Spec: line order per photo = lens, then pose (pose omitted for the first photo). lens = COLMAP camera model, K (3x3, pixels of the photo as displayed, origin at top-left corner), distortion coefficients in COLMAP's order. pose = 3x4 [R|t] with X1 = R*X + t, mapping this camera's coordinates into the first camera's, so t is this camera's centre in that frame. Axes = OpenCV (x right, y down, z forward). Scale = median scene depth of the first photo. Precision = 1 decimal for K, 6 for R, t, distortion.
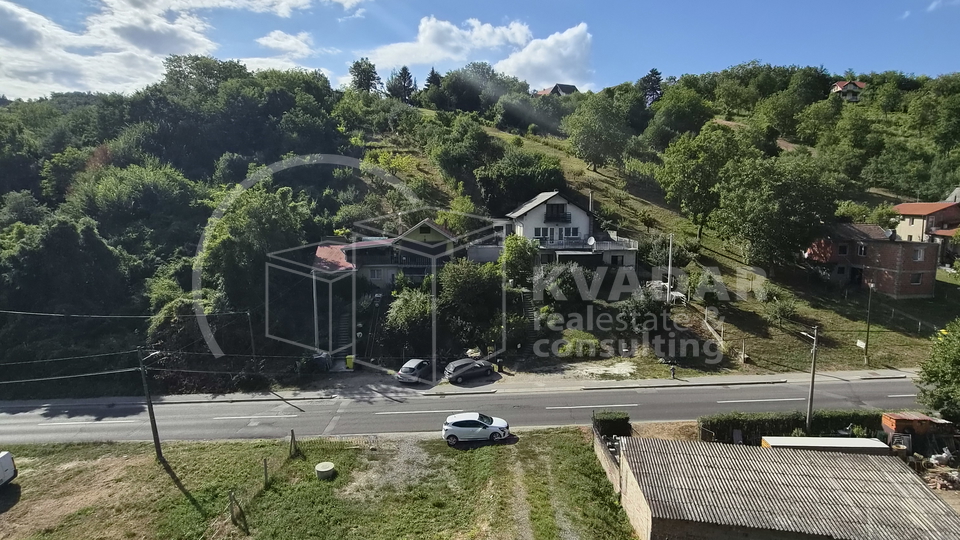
lens RADIAL K [[525.6, 0, 482.5], [0, 525.6, 268.1], [0, 0, 1]] dist [-0.007370, 0.001733]
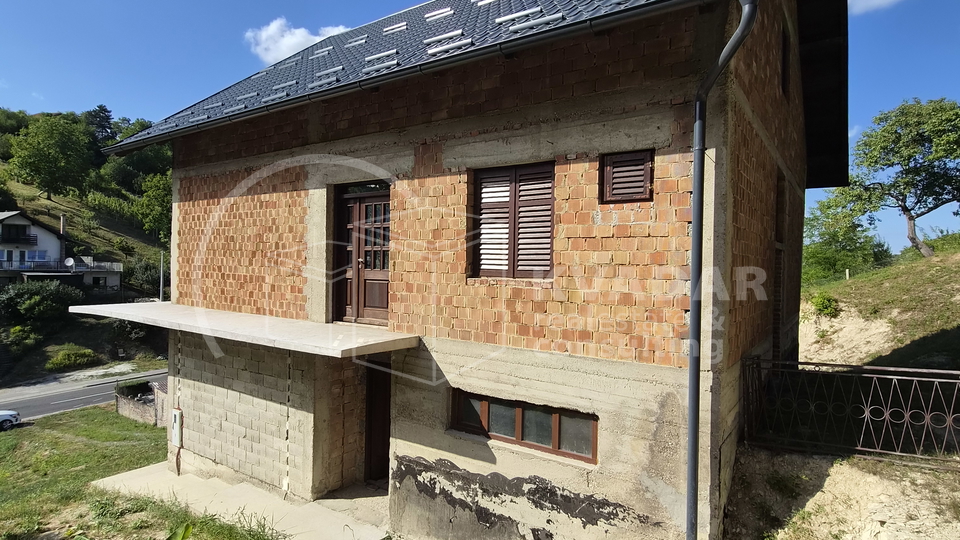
lens RADIAL K [[525.6, 0, 482.5], [0, 525.6, 268.1], [0, 0, 1]] dist [-0.007370, 0.001733]
pose [[0.577261, 0.009486, 0.816504, -0.120858], [0.078054, 0.994713, -0.066740, 0.070466], [-0.812820, 0.102258, 0.573469, -0.161544]]
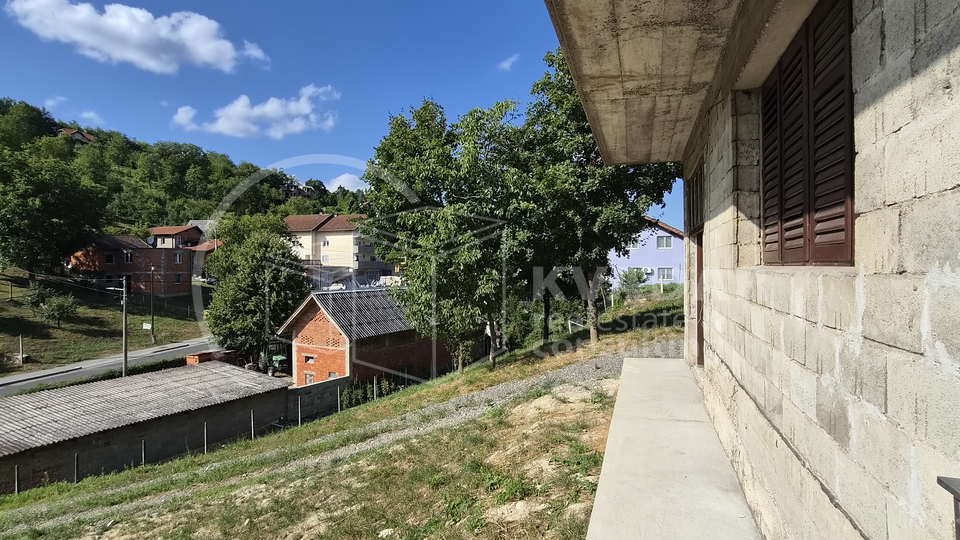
lens RADIAL K [[525.6, 0, 482.5], [0, 525.6, 268.1], [0, 0, 1]] dist [-0.007370, 0.001733]
pose [[0.298999, -0.000380, 0.954253, -0.051331], [0.120273, 0.992040, -0.037290, 0.090994], [-0.946644, 0.125920, 0.296665, 0.018450]]
